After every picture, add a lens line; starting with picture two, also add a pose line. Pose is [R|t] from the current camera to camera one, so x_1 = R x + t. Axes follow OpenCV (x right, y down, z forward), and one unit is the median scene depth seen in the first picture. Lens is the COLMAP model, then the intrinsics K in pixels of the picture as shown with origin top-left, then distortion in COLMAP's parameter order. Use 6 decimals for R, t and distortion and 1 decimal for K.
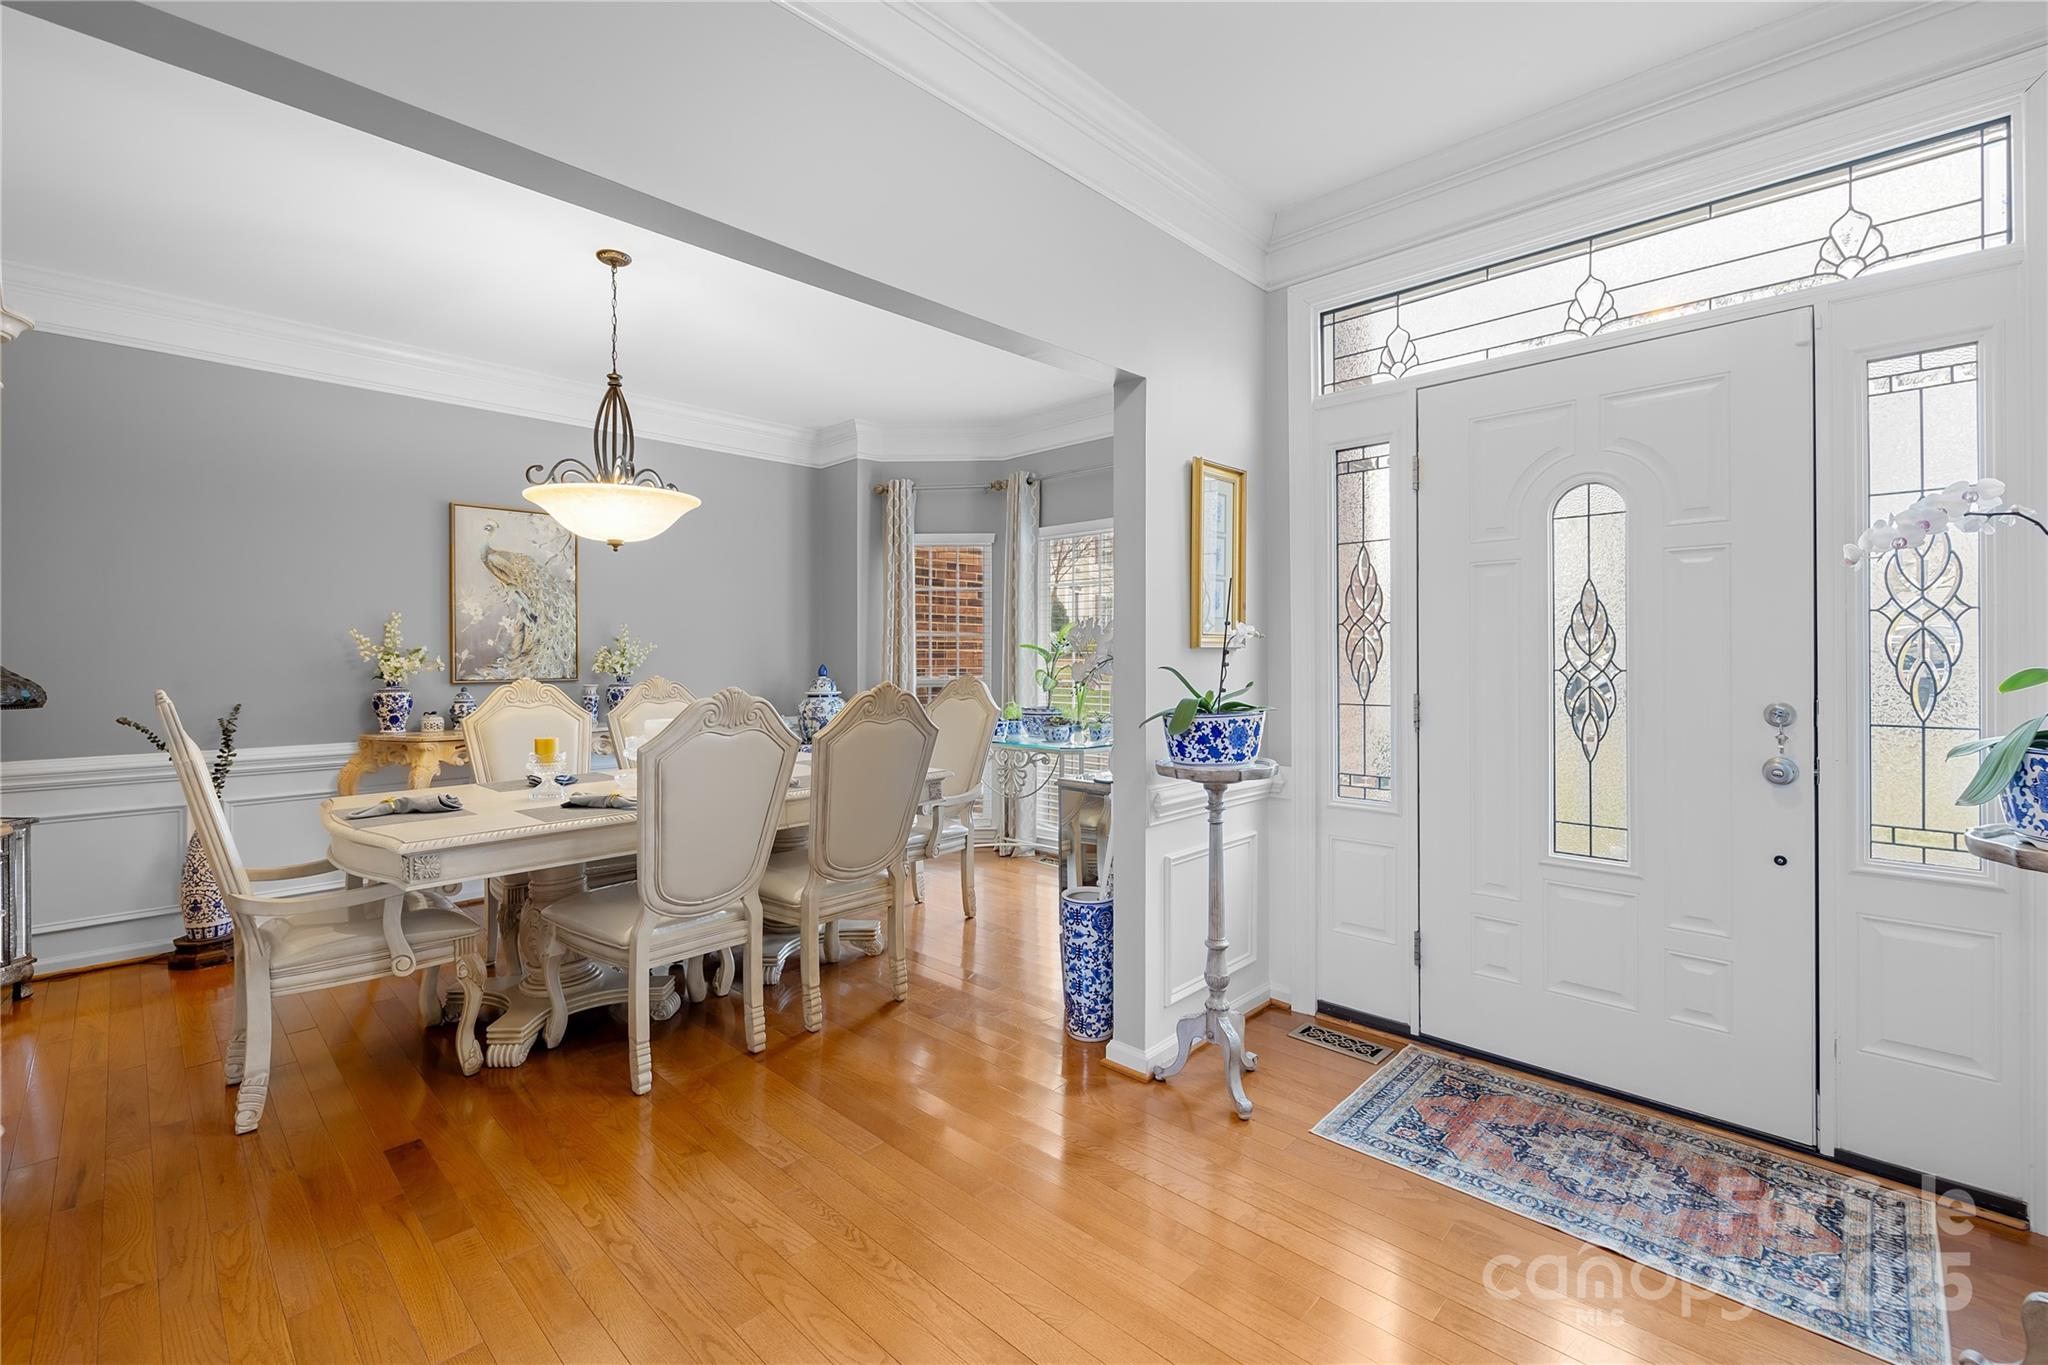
lens RADIAL K [[875.7, 0, 1020.3], [0, 875.7, 661.7], [0, 0, 1]] dist [0.002035, -0.001967]
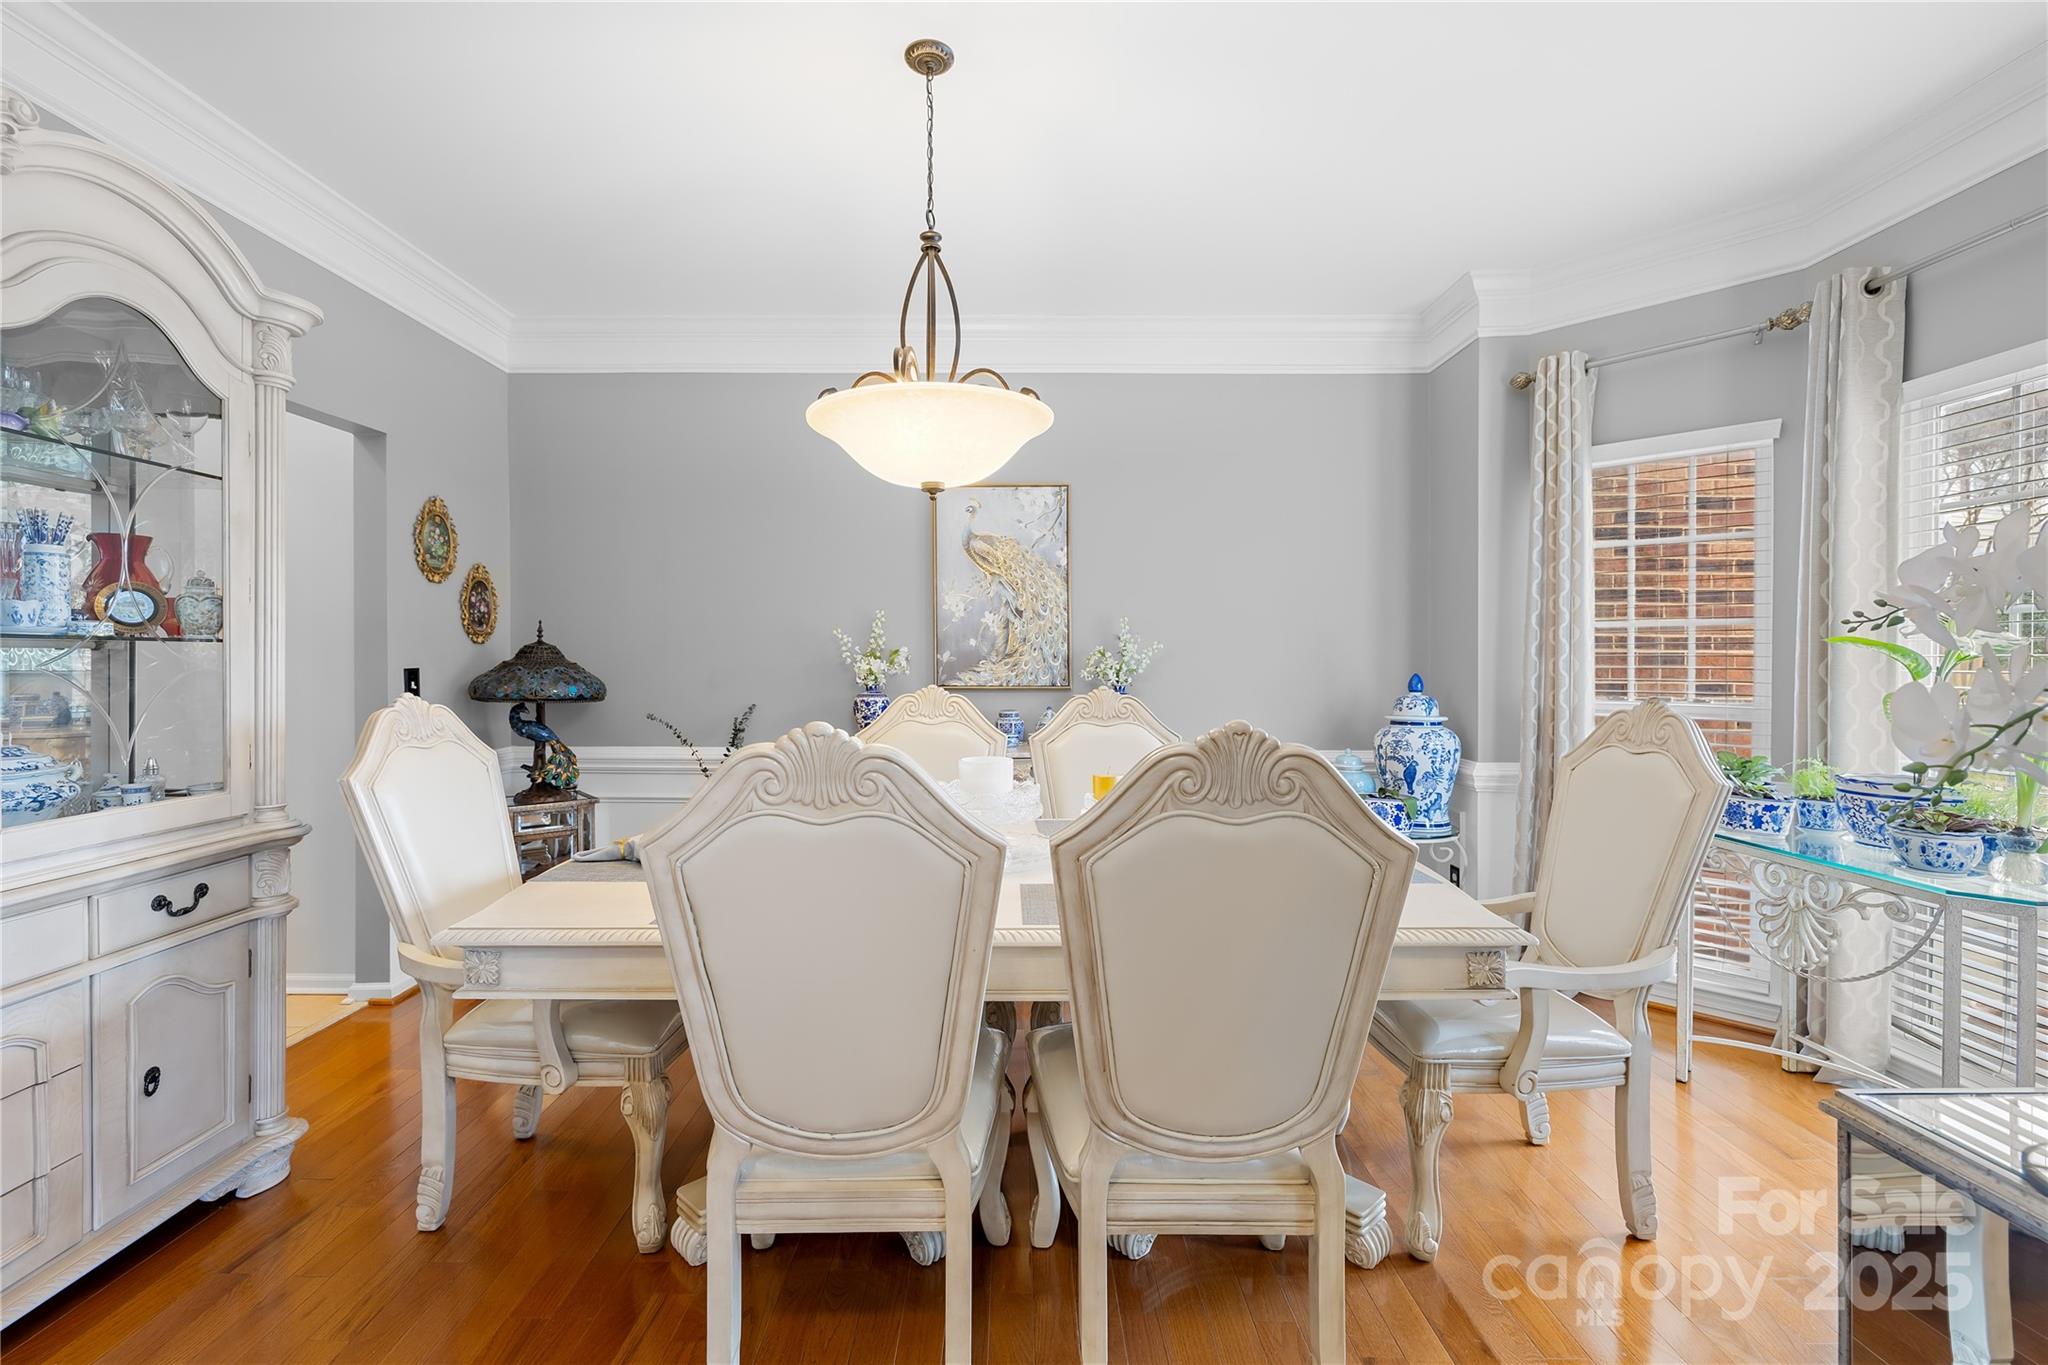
lens RADIAL K [[875.7, 0, 1007.7], [0, 875.7, 663.1], [0, 0, 1]] dist [0.002035, -0.001967]
pose [[0.682583, 0.007981, -0.730765, 0.042317], [-0.010972, 0.999940, 0.000672, -0.002250], [0.730726, 0.007560, 0.682629, 0.385265]]
